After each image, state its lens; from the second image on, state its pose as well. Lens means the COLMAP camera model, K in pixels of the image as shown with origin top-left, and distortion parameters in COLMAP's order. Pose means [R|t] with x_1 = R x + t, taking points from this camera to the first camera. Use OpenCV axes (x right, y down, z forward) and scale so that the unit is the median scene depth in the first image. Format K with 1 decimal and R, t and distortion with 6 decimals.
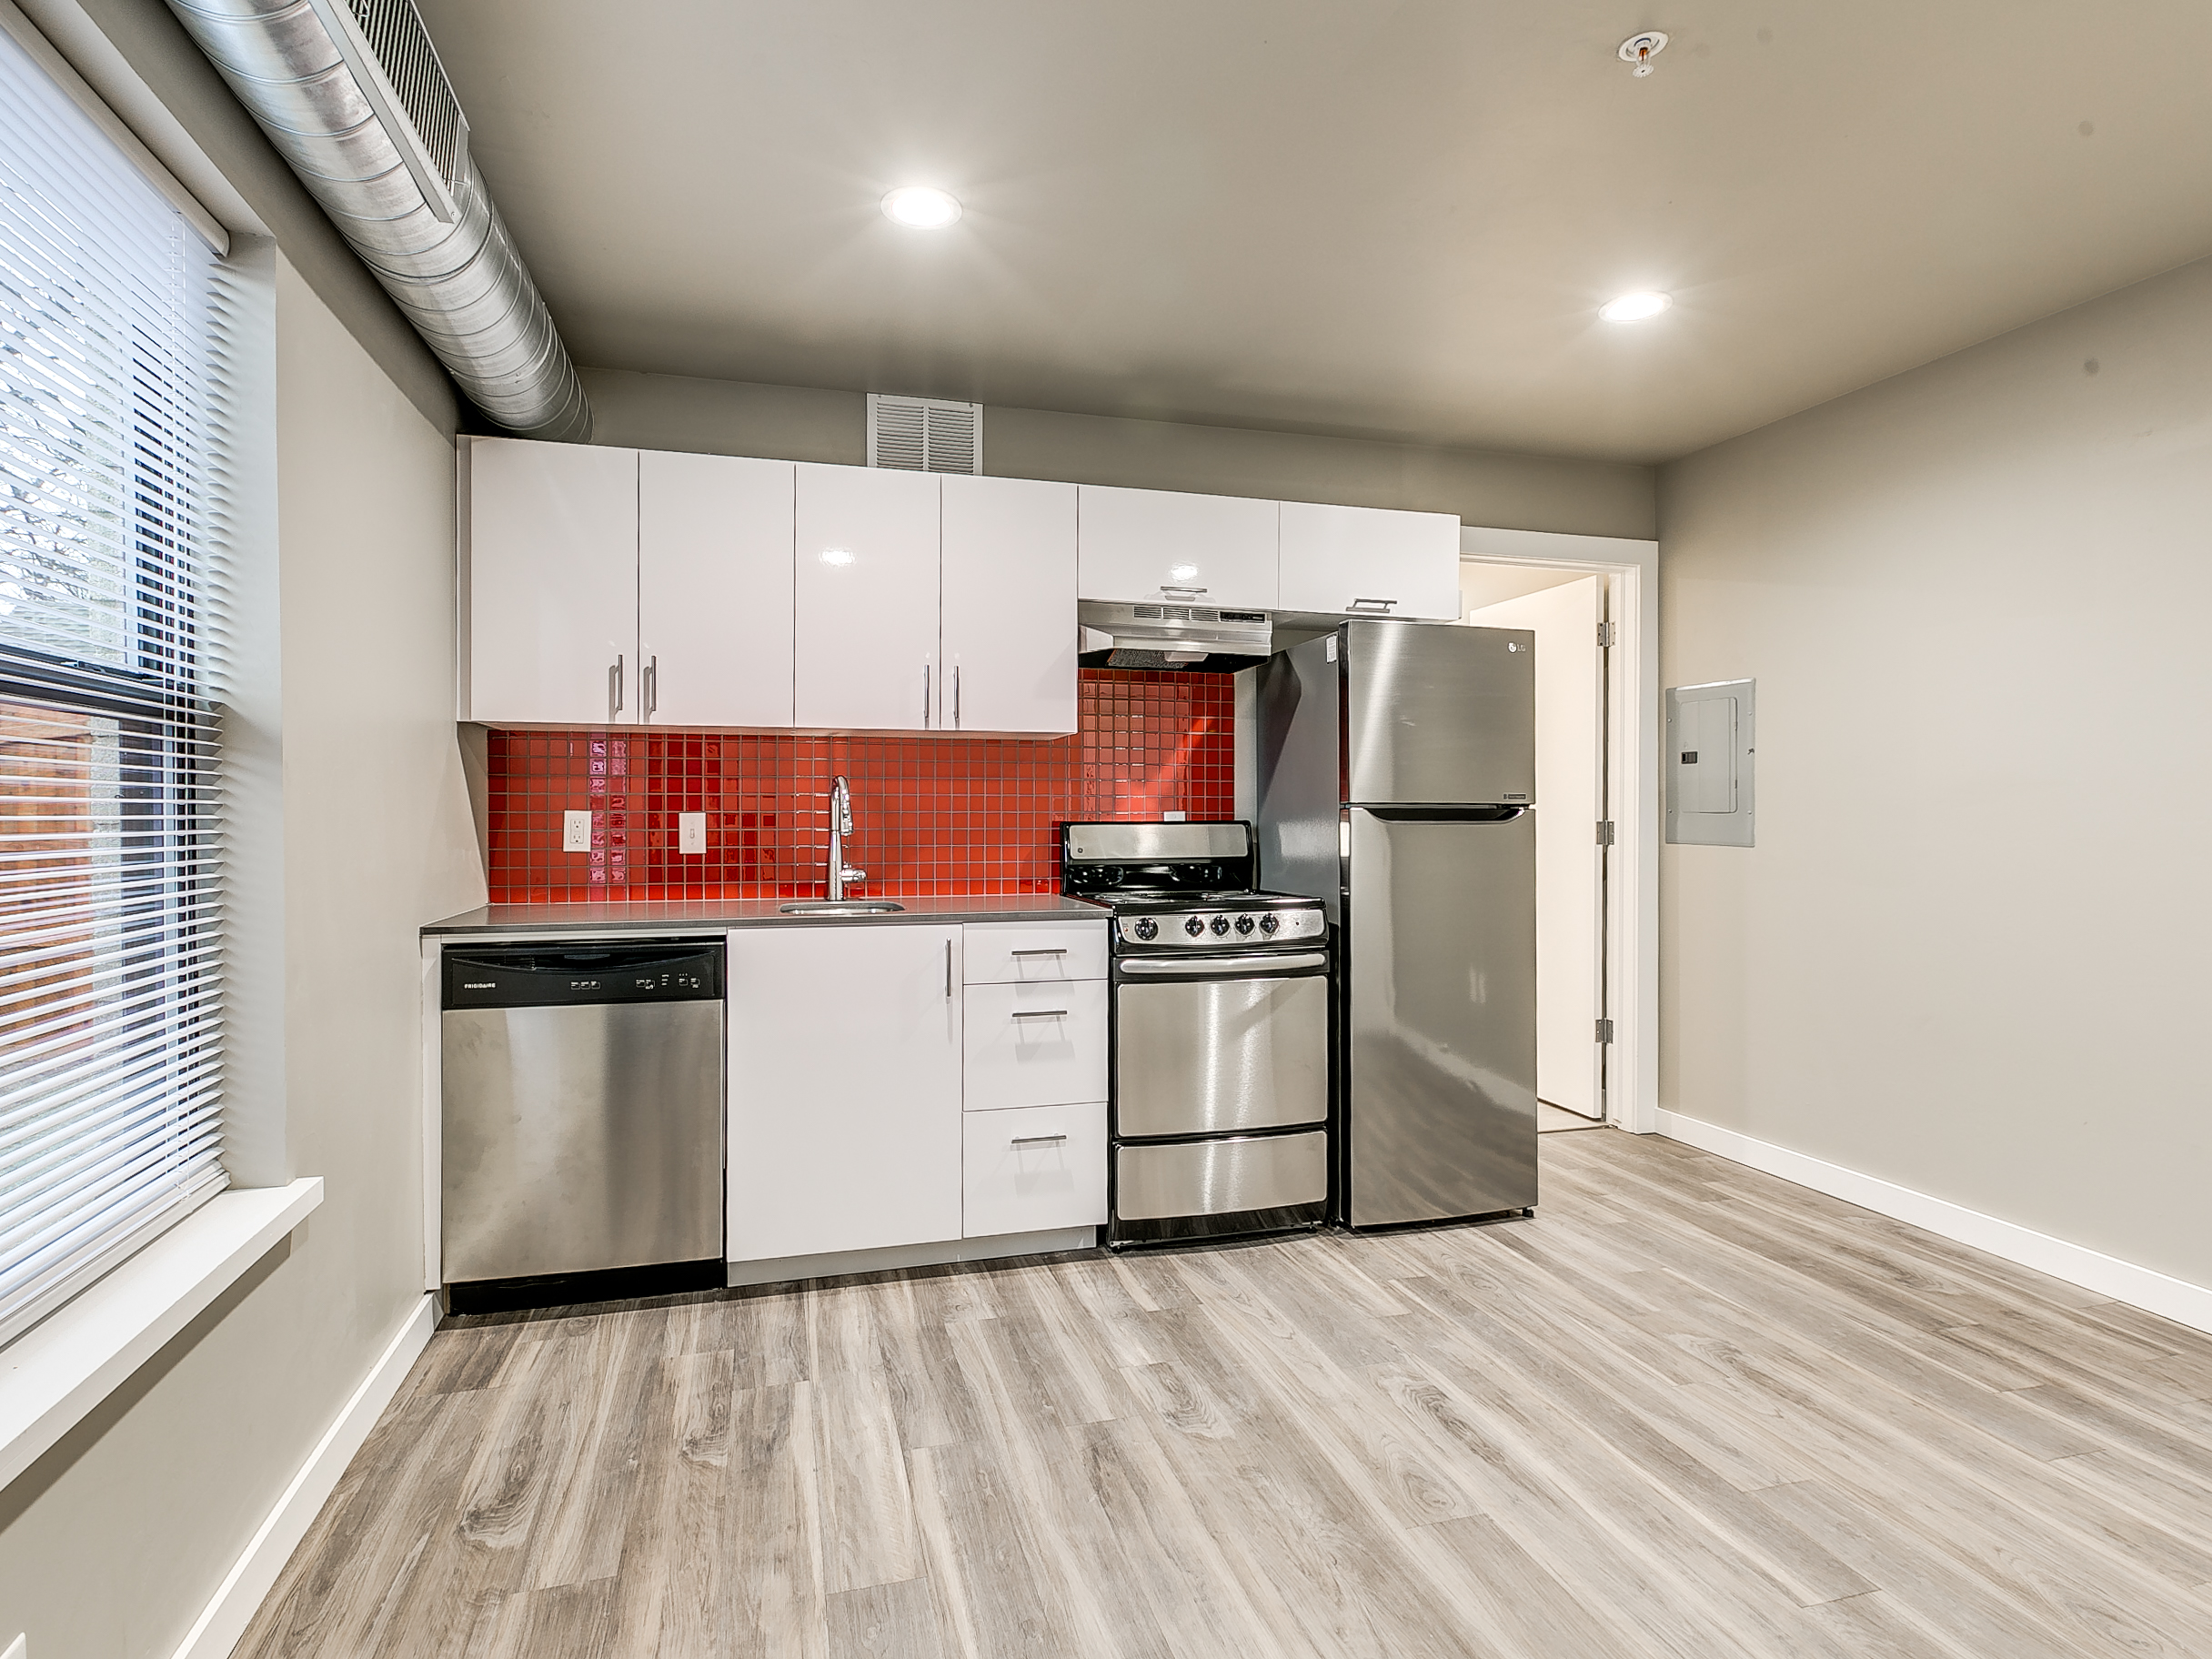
lens RADIAL K [[1122.5, 0, 1111.3], [0, 1122.5, 816.0], [0, 0, 1]] dist [-0.000329, -0.000039]
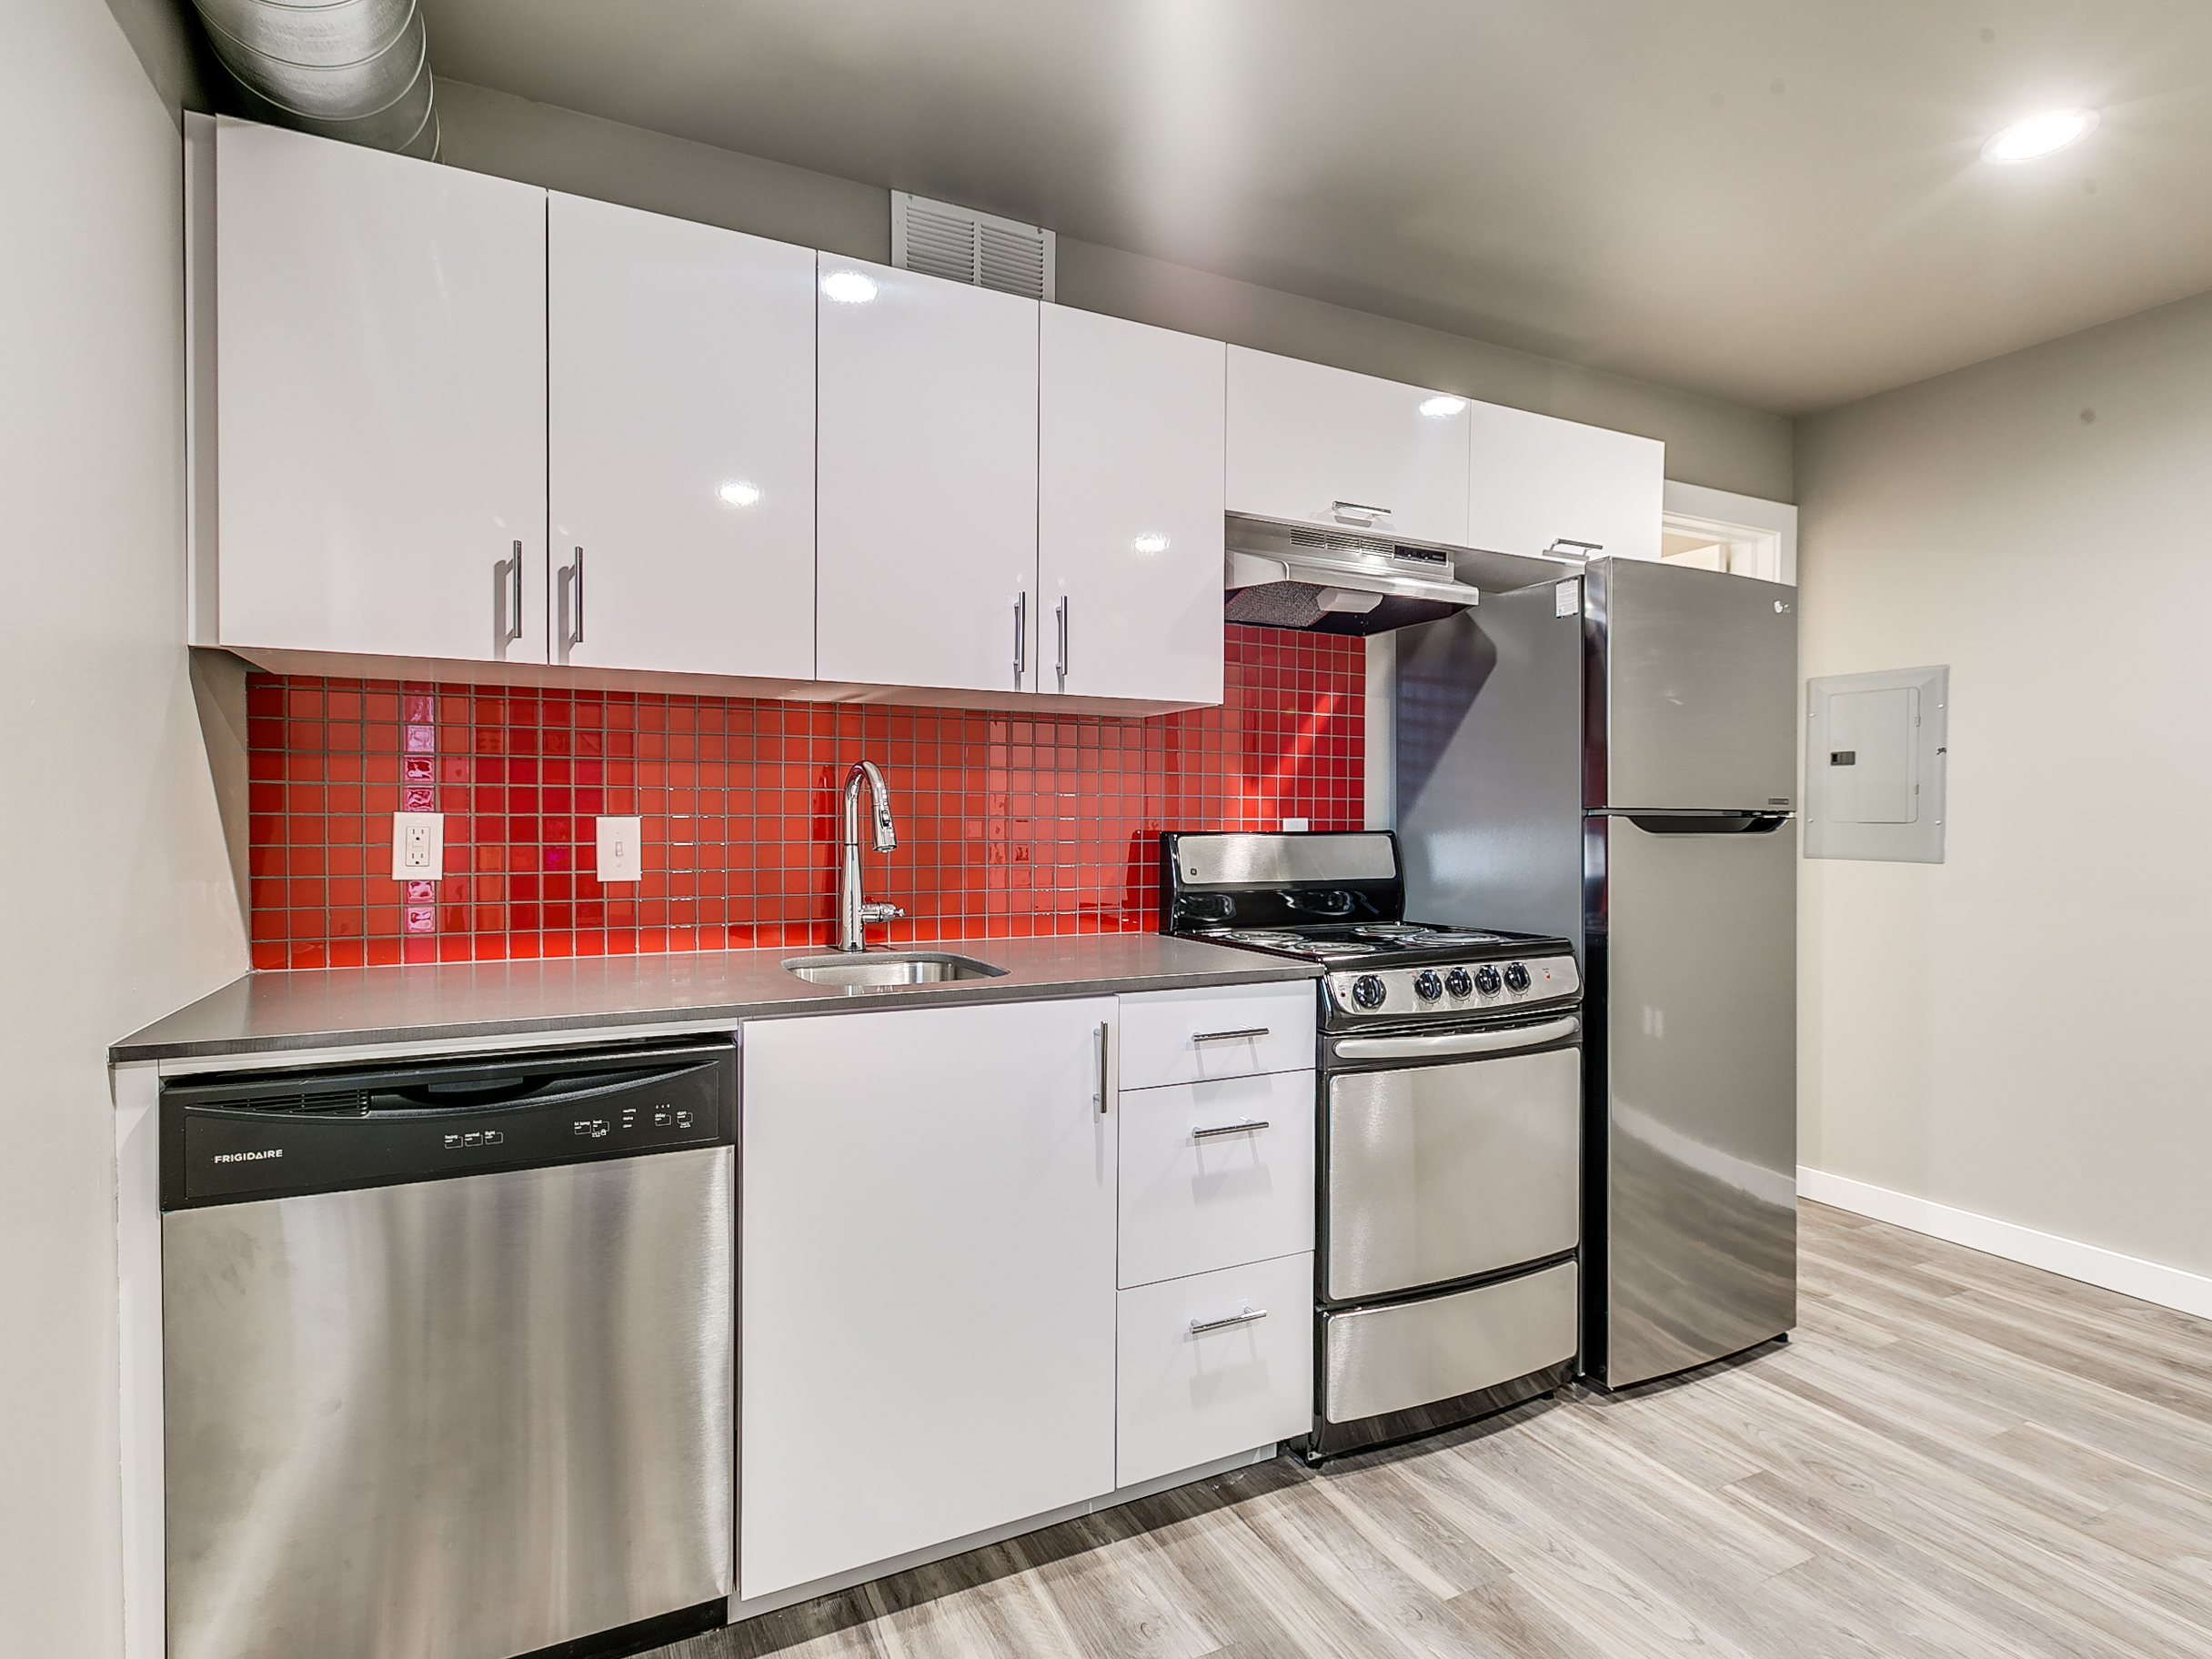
lens RADIAL K [[1123.4, 0, 1176.3], [0, 1123.4, 834.5], [0, 0, 1]] dist [0.002874, -0.001179]
pose [[0.979525, 0.002417, 0.201306, -0.218155], [-0.004814, 0.999923, 0.011417, -0.001546], [-0.201263, -0.012152, 0.979462, 0.359321]]
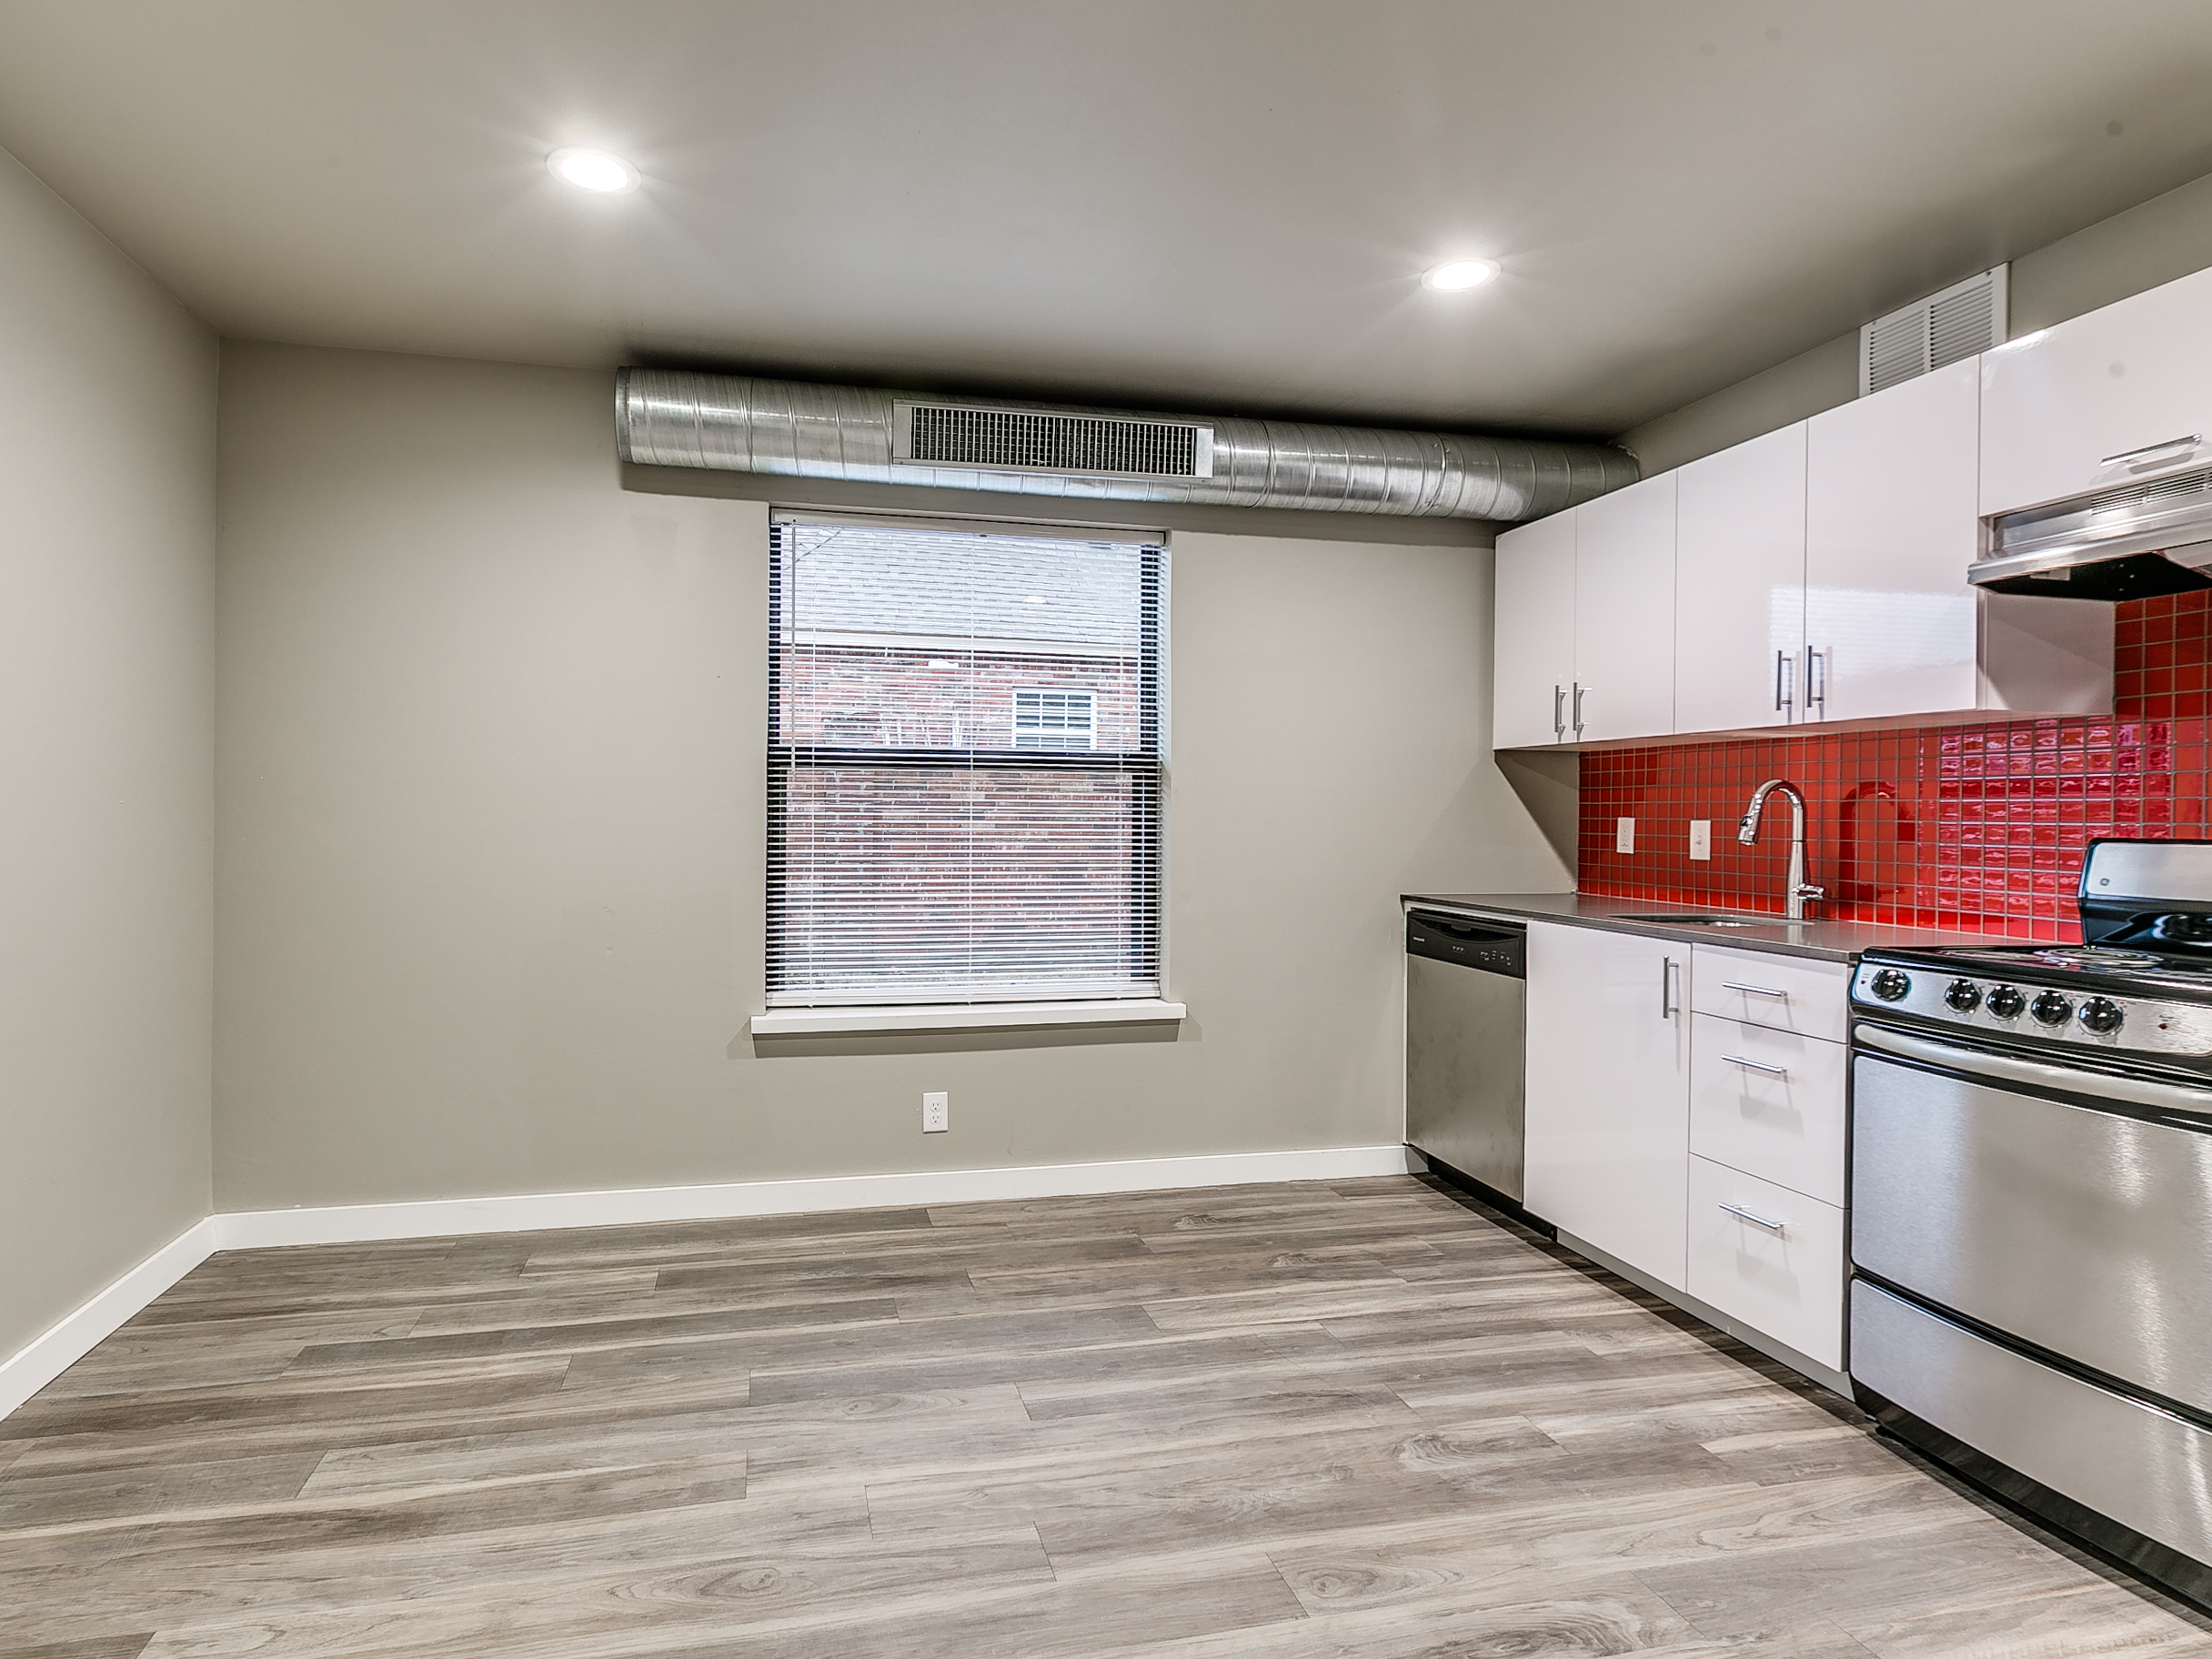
lens RADIAL K [[1122.5, 0, 1111.3], [0, 1122.5, 816.0], [0, 0, 1]] dist [-0.000329, -0.000039]
pose [[0.027491, 0.000041, -0.999622, 0.721104], [-0.014283, 0.999898, -0.000352, 0.001344], [0.999520, 0.014288, 0.027489, 0.488821]]
